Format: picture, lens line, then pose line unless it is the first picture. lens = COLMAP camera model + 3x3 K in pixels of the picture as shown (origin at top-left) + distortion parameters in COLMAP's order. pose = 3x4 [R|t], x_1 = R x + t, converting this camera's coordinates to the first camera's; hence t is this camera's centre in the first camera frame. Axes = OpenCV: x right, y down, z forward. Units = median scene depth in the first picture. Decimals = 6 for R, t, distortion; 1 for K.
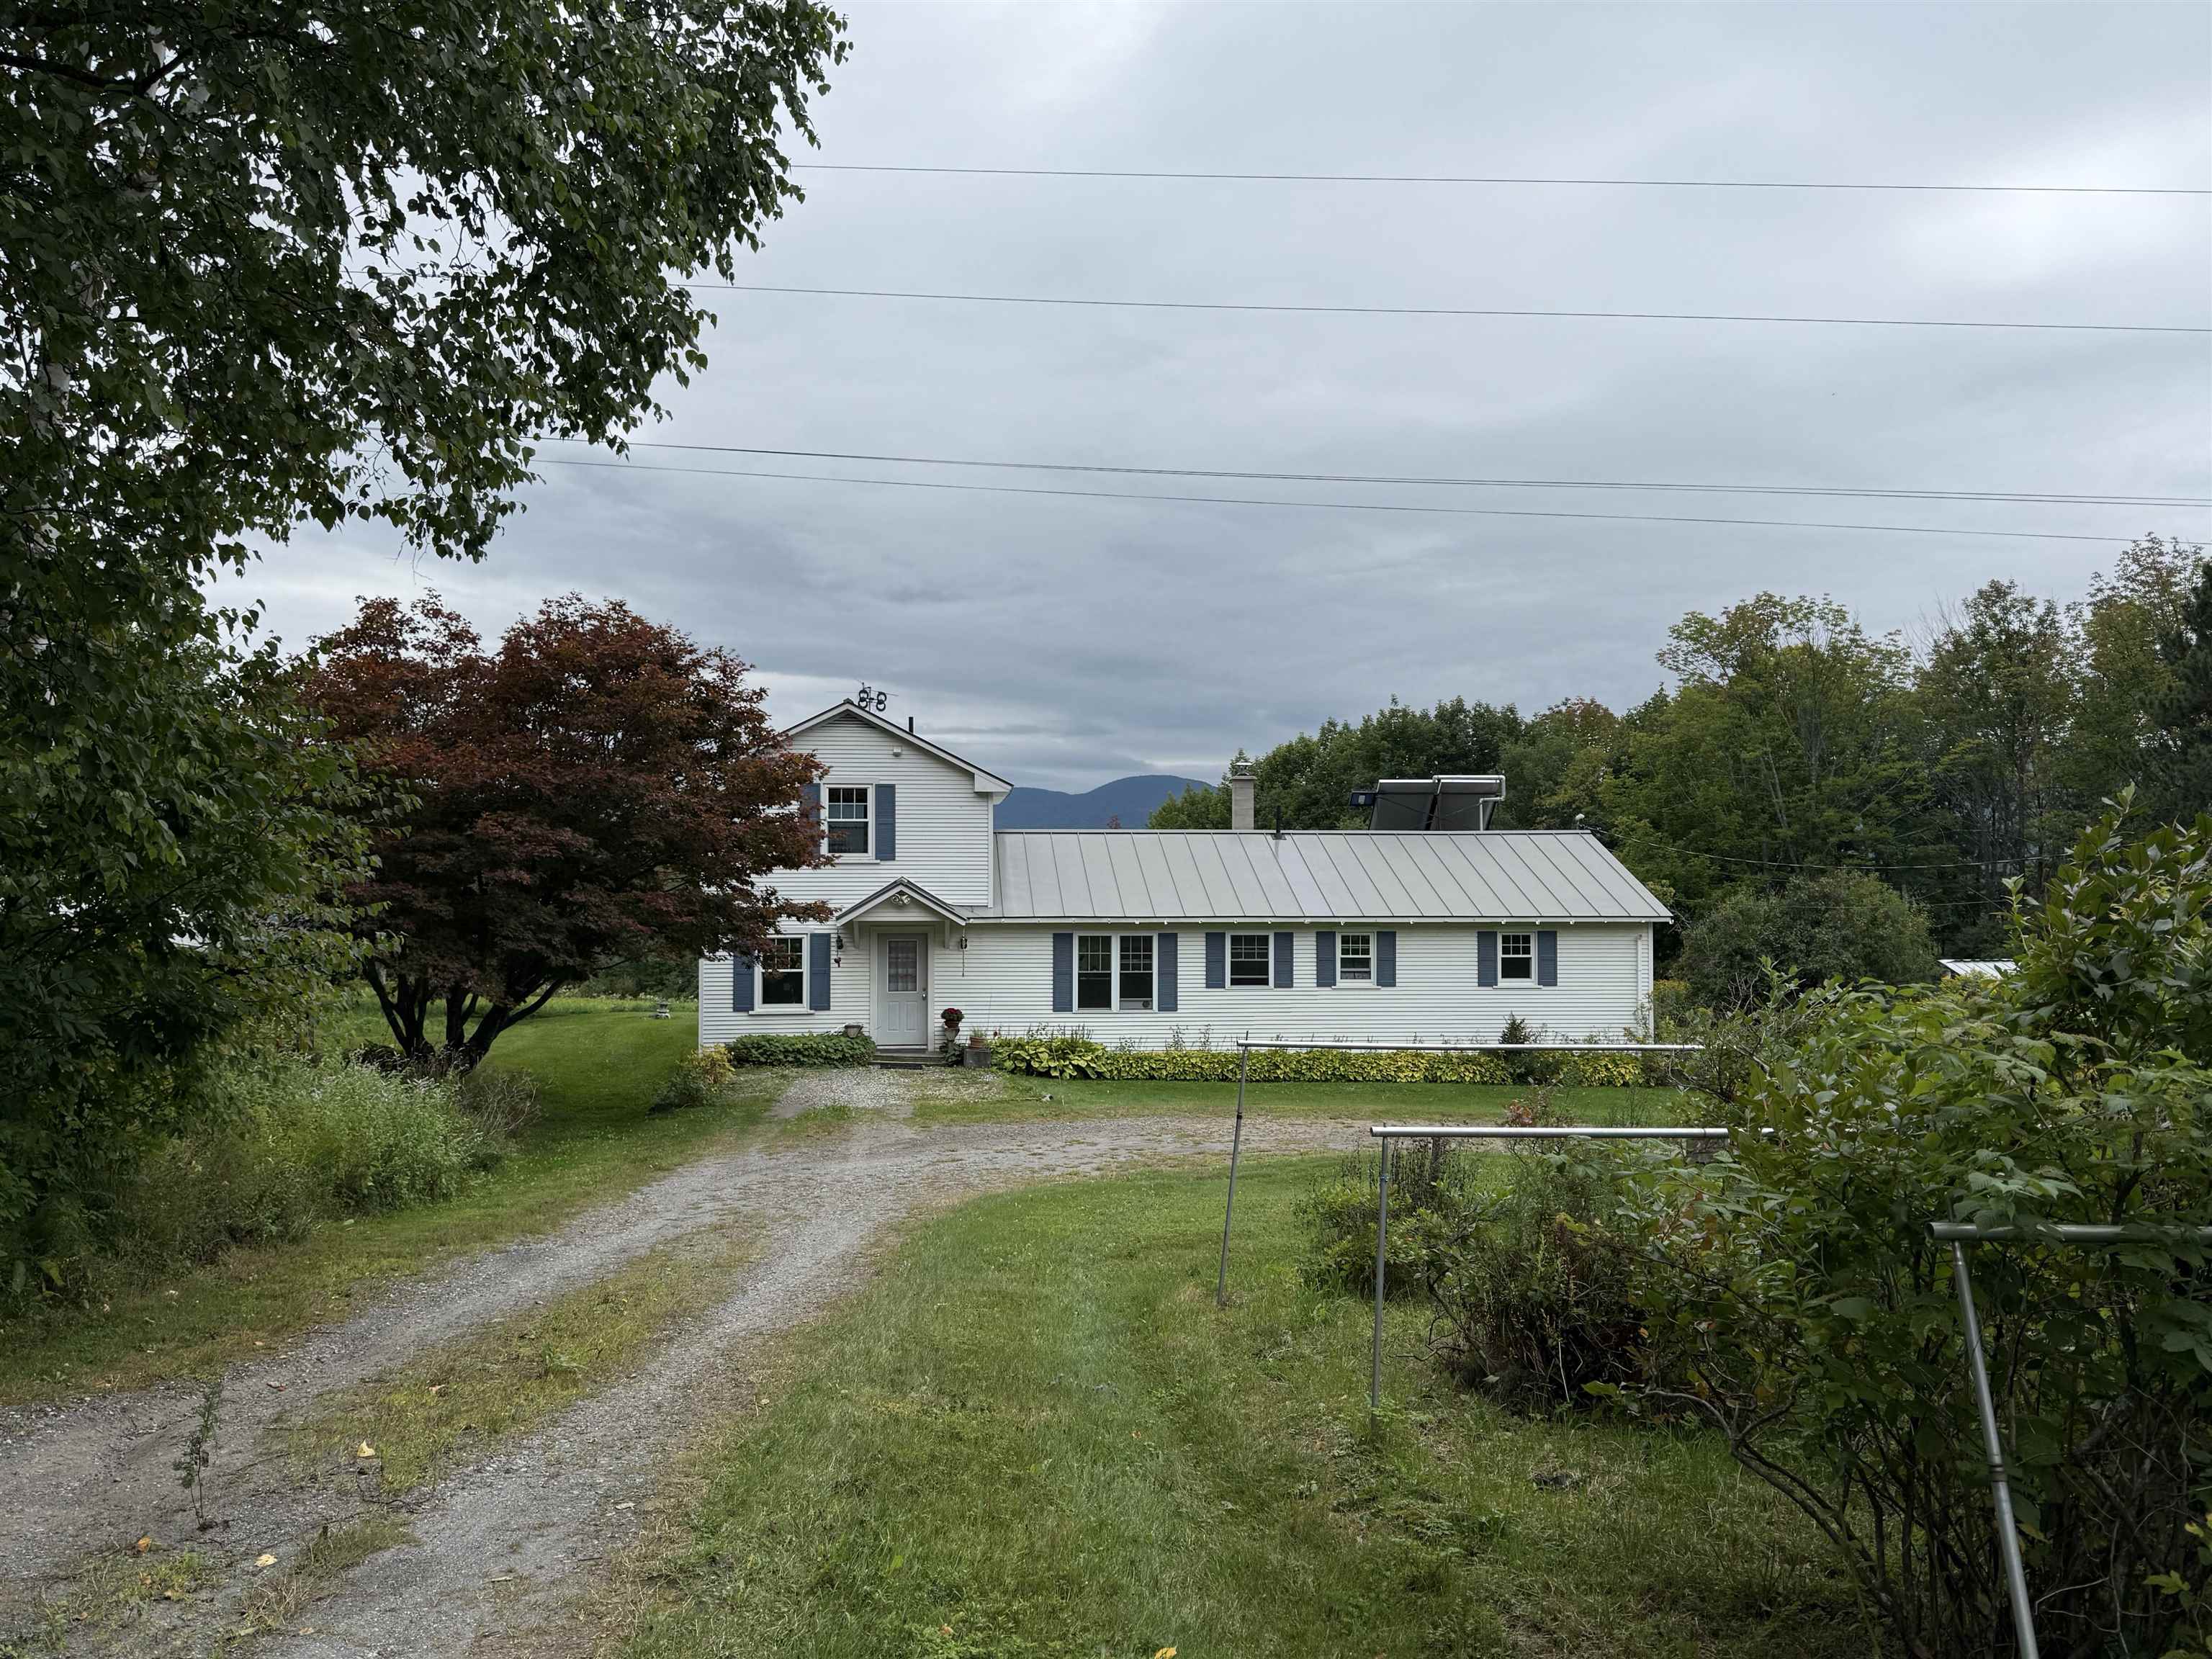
lens RADIAL K [[1717.9, 0, 1177.7], [0, 1717.9, 817.4], [0, 0, 1]] dist [0.085376, -0.097531]
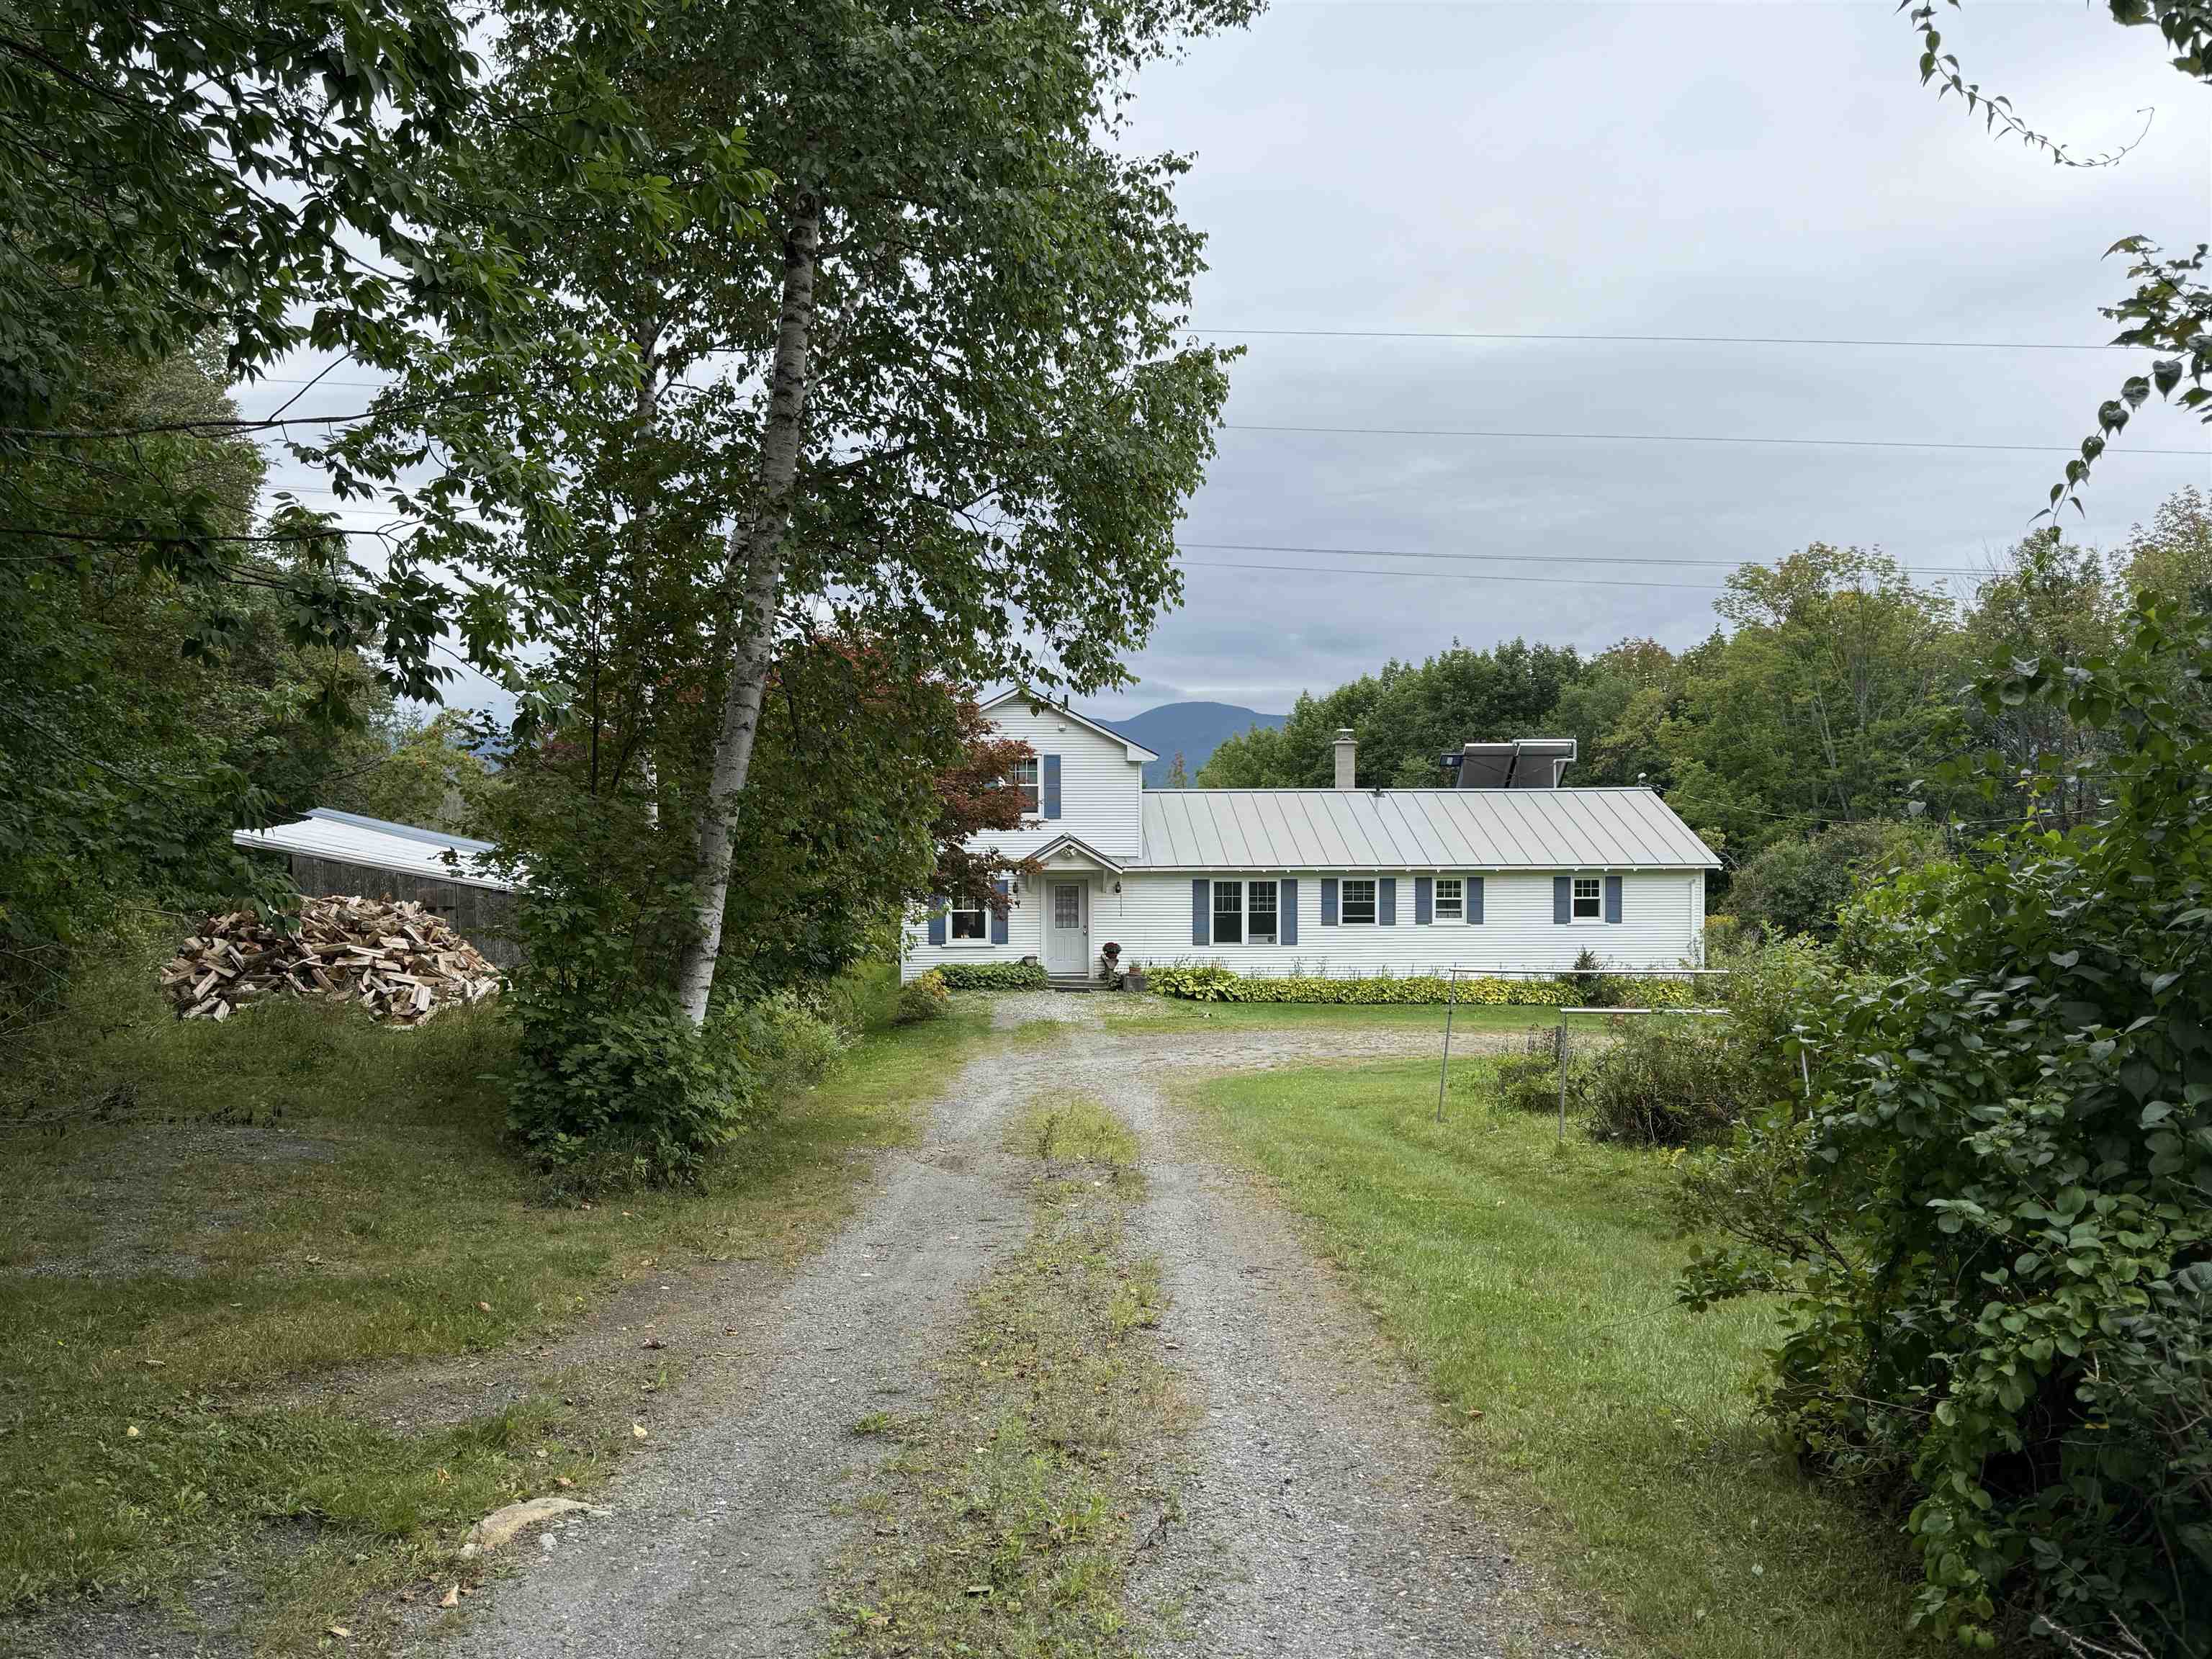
lens RADIAL K [[1810.9, 0, 1106.0], [0, 1810.9, 829.5], [0, 0, 1]] dist [0.003578, -0.002286]
pose [[0.998585, -0.002874, -0.053103, -0.064488], [0.005581, 0.998688, 0.050903, -0.030505], [0.052887, -0.051127, 0.997291, -0.242357]]
